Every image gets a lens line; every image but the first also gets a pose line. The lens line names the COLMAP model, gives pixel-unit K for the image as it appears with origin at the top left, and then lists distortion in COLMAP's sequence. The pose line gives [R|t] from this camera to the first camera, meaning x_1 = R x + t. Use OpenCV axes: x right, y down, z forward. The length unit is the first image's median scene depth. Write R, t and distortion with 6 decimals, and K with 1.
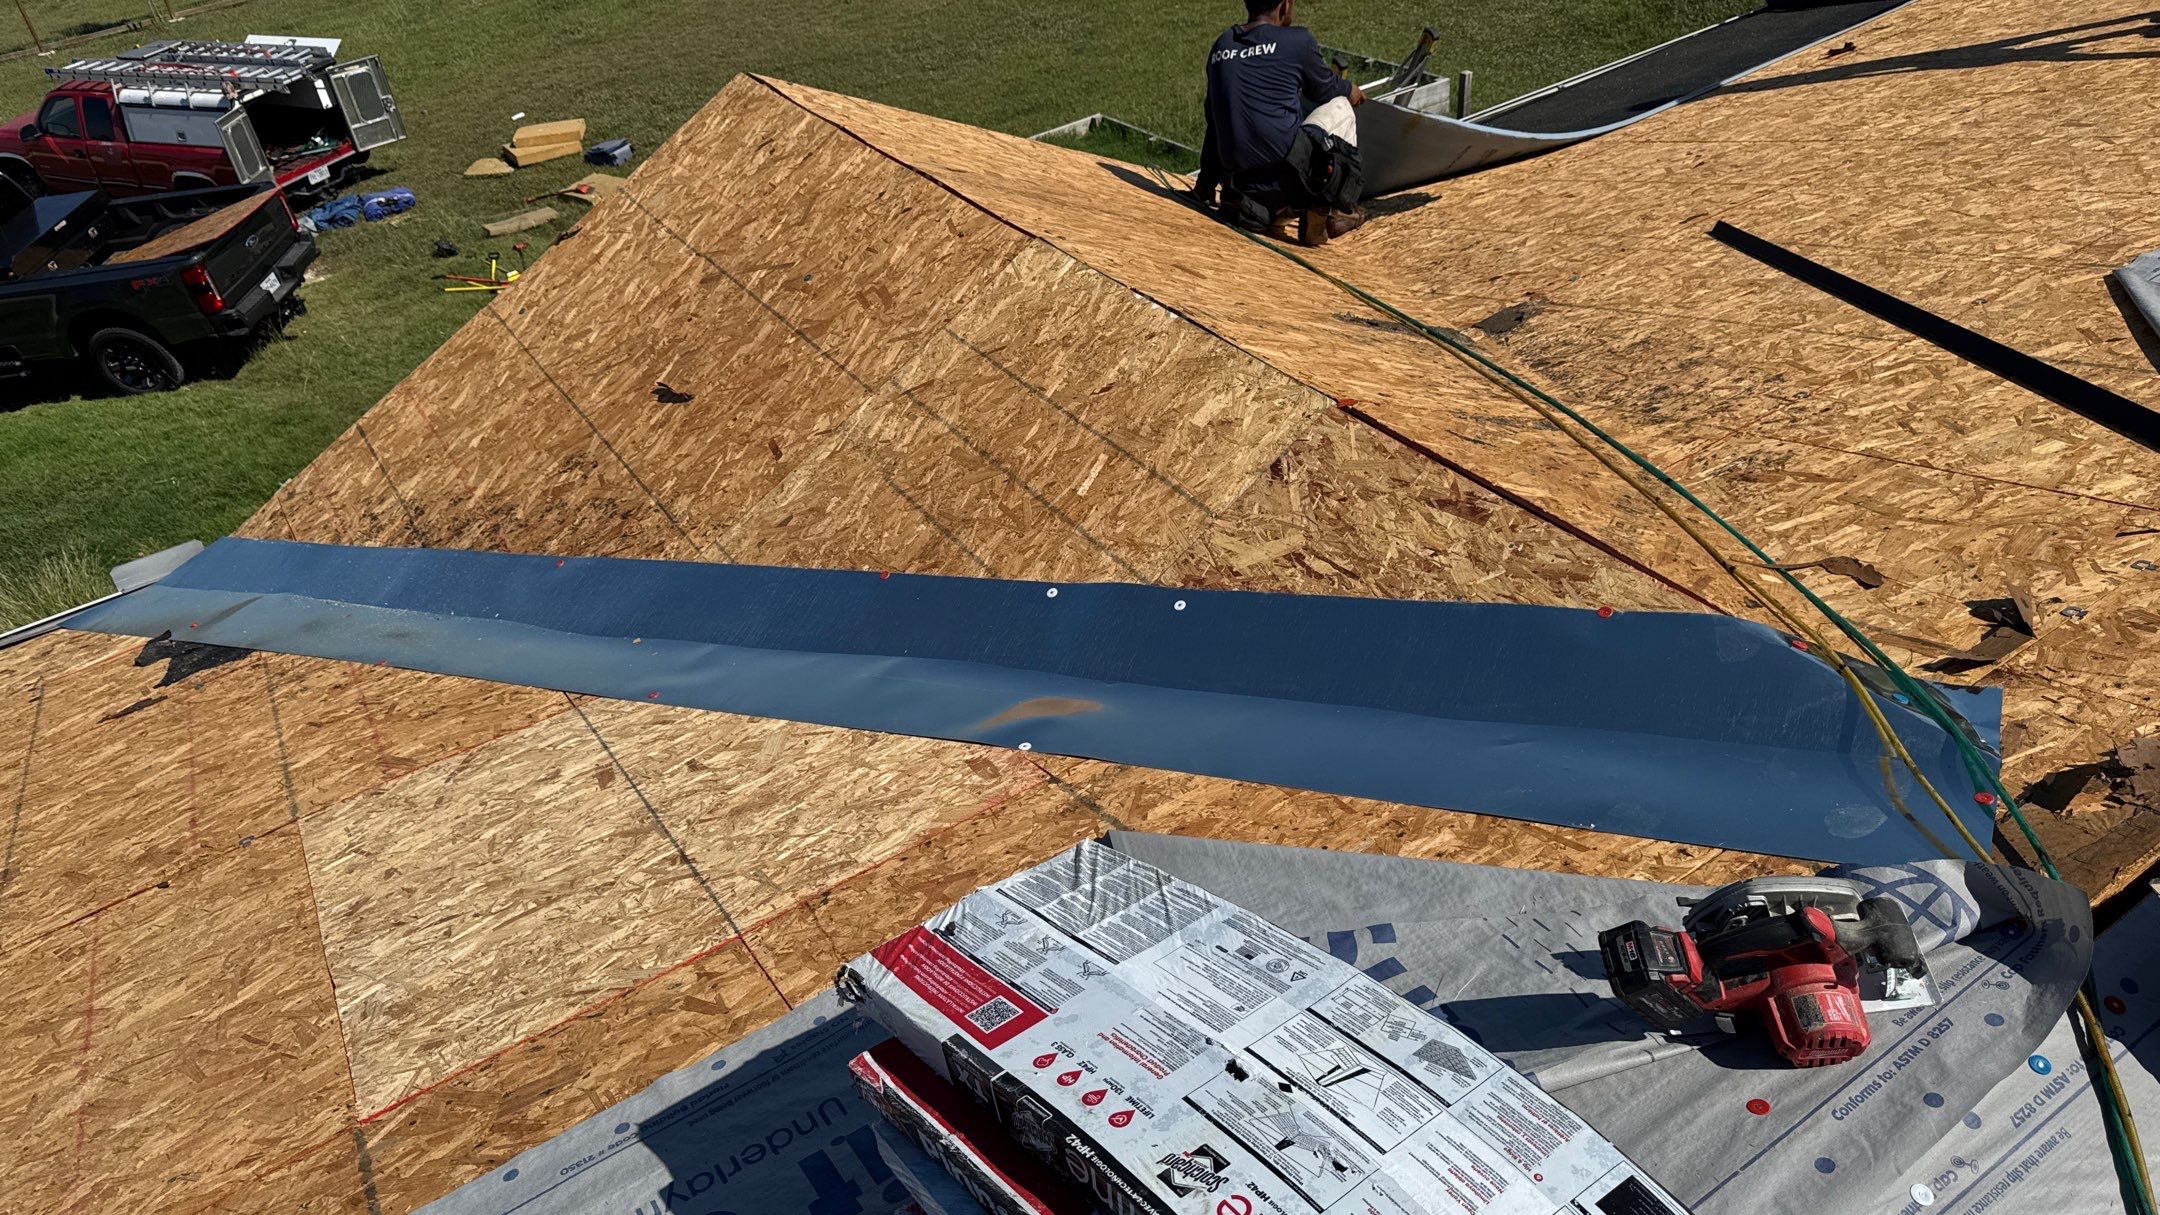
lens RADIAL K [[1530.3, 0, 1080.0], [0, 1530.3, 607.5], [0, 0, 1]] dist [0.066210, -0.077386]
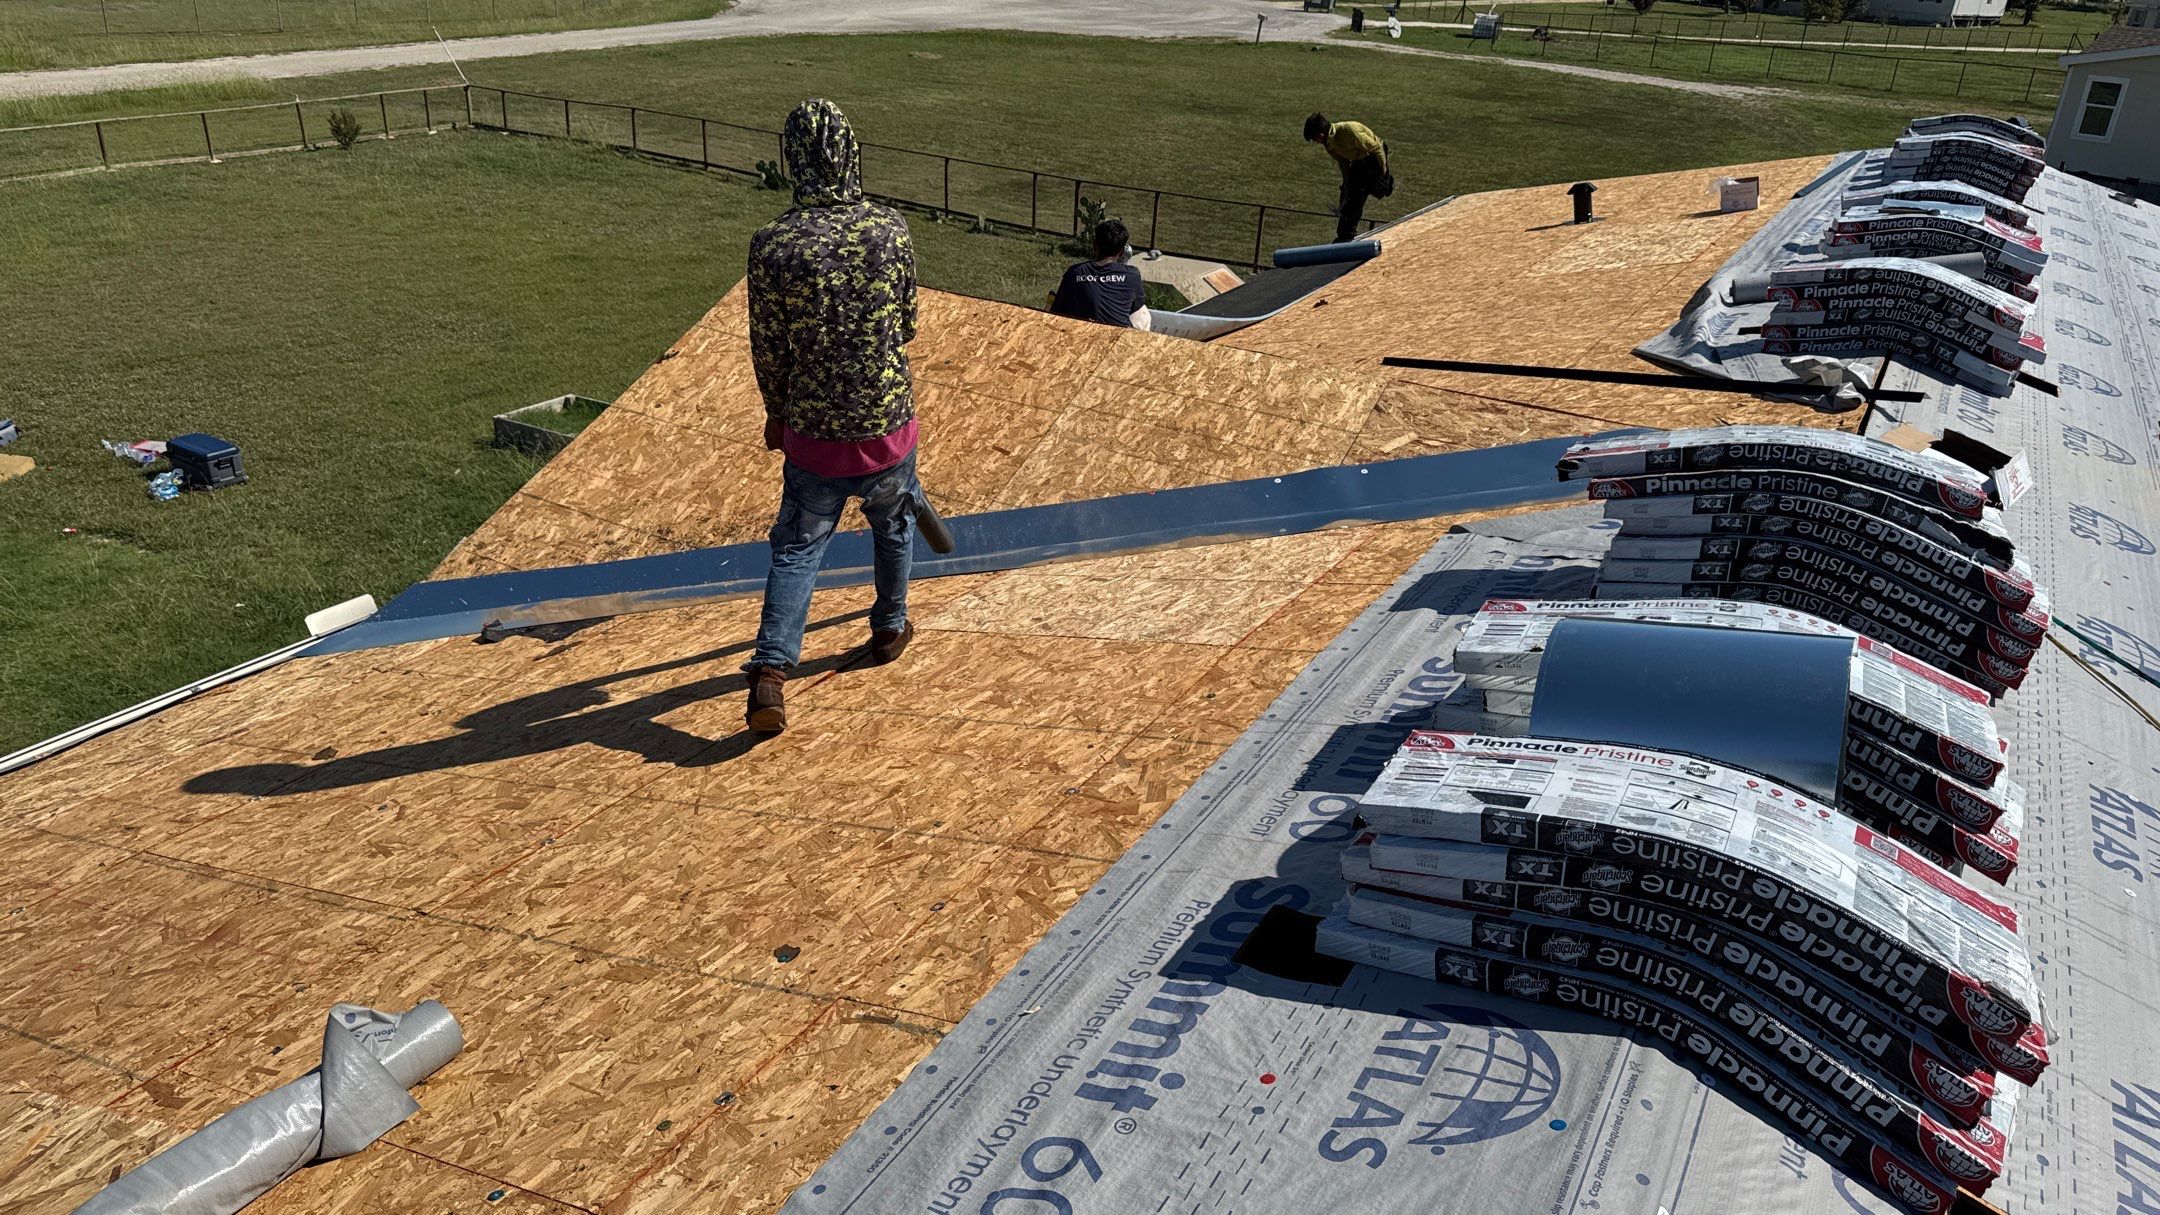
lens RADIAL K [[1530.3, 0, 1080.0], [0, 1530.3, 607.5], [0, 0, 1]] dist [0.066210, -0.077386]
pose [[0.878607, -0.048124, 0.475114, -1.100053], [0.150005, 0.972364, -0.178907, 0.428585], [-0.453374, 0.228458, 0.861544, -0.416135]]
